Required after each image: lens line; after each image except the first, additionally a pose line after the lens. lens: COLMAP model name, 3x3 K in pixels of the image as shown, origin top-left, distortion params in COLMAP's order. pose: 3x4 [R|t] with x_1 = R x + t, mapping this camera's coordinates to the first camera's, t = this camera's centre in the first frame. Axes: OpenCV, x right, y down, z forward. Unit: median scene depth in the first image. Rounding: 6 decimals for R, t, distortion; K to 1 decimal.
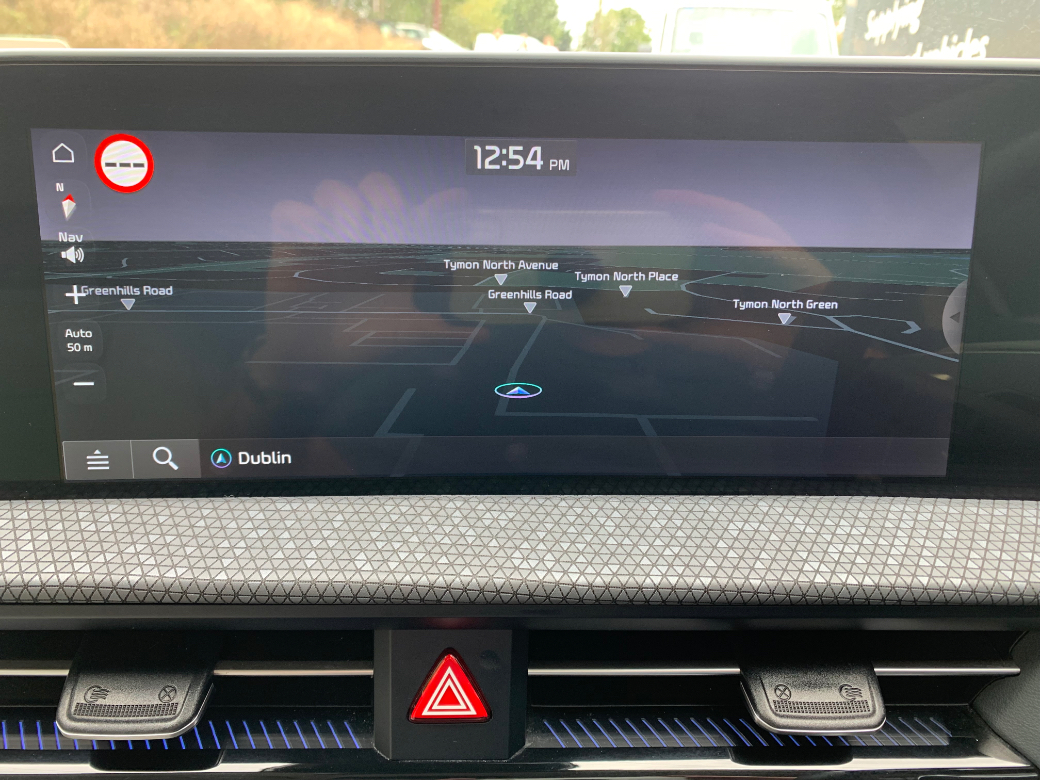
lens RADIAL K [[795.3, 0, 510.2], [0, 795.3, 388.2], [0, 0, 1]] dist [0.014762, -0.013221]
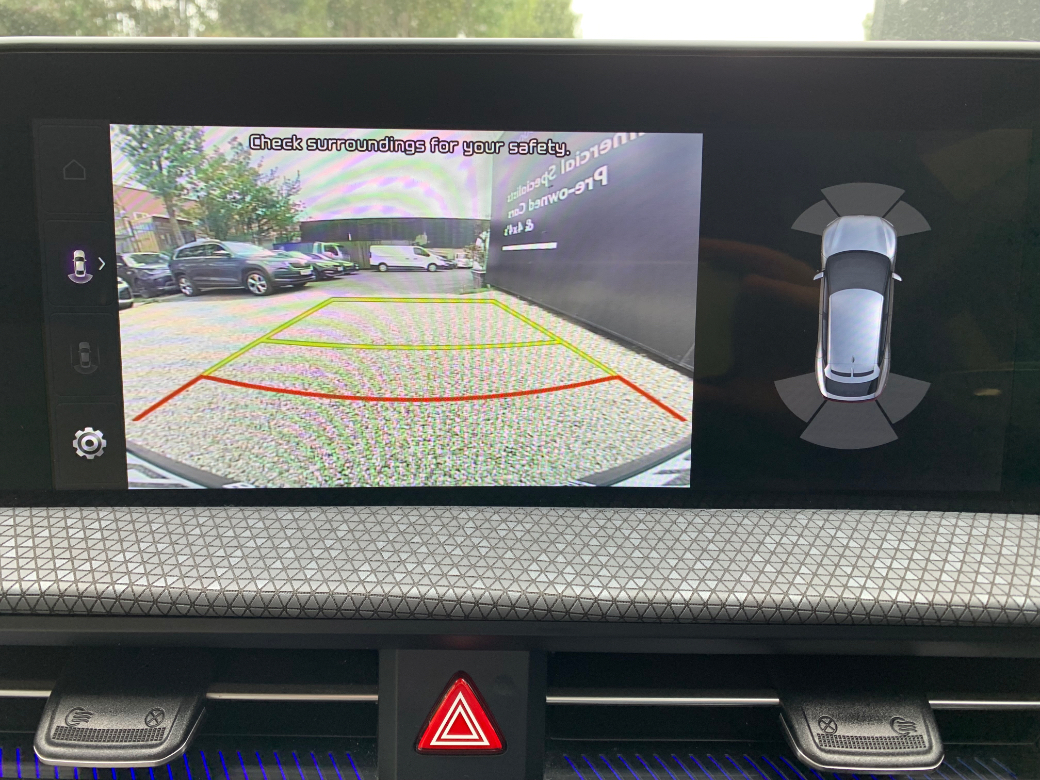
lens RADIAL K [[795.3, 0, 516.9], [0, 795.3, 390.0], [0, 0, 1]] dist [0.014762, -0.013221]
pose [[0.999720, 0.001864, -0.023587, 0.009789], [-0.003319, 0.998084, -0.061785, 0.060016], [0.023427, 0.061846, 0.997811, 0.065715]]
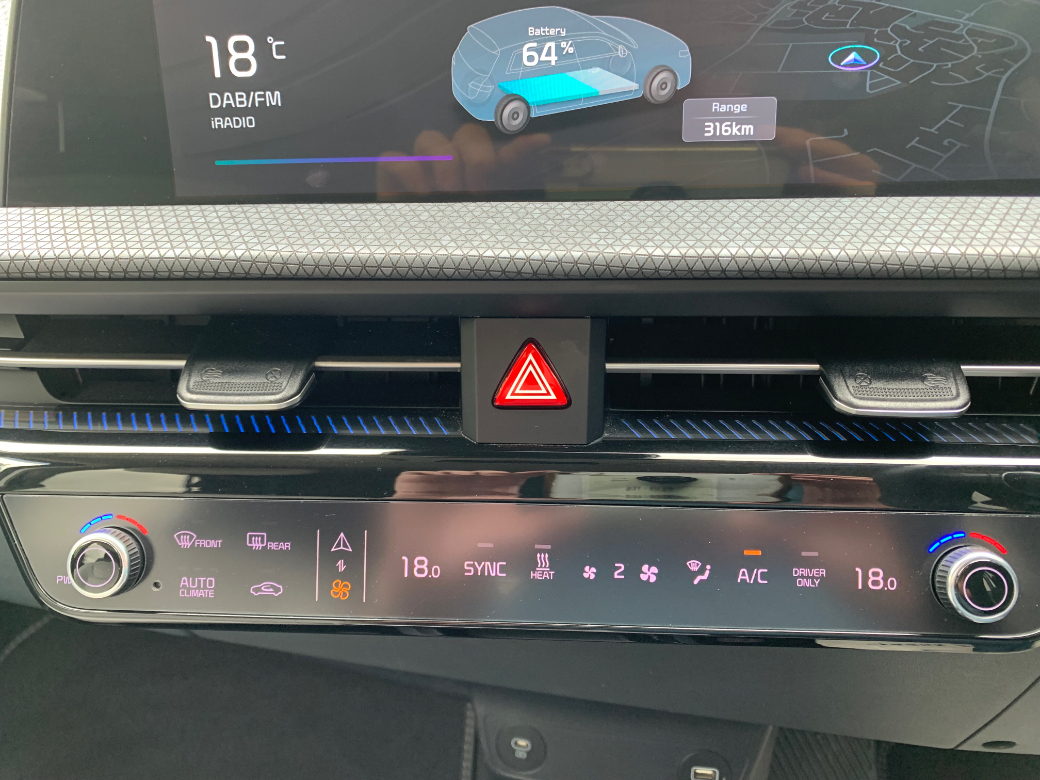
lens RADIAL K [[795.3, 0, 518.5], [0, 795.3, 391.1], [0, 0, 1]] dist [0.014762, -0.013221]
pose [[0.993750, -0.000574, -0.111628, 0.024613], [0.007444, 0.998102, 0.061137, 0.336237], [0.111381, -0.061586, 0.991868, -0.042931]]
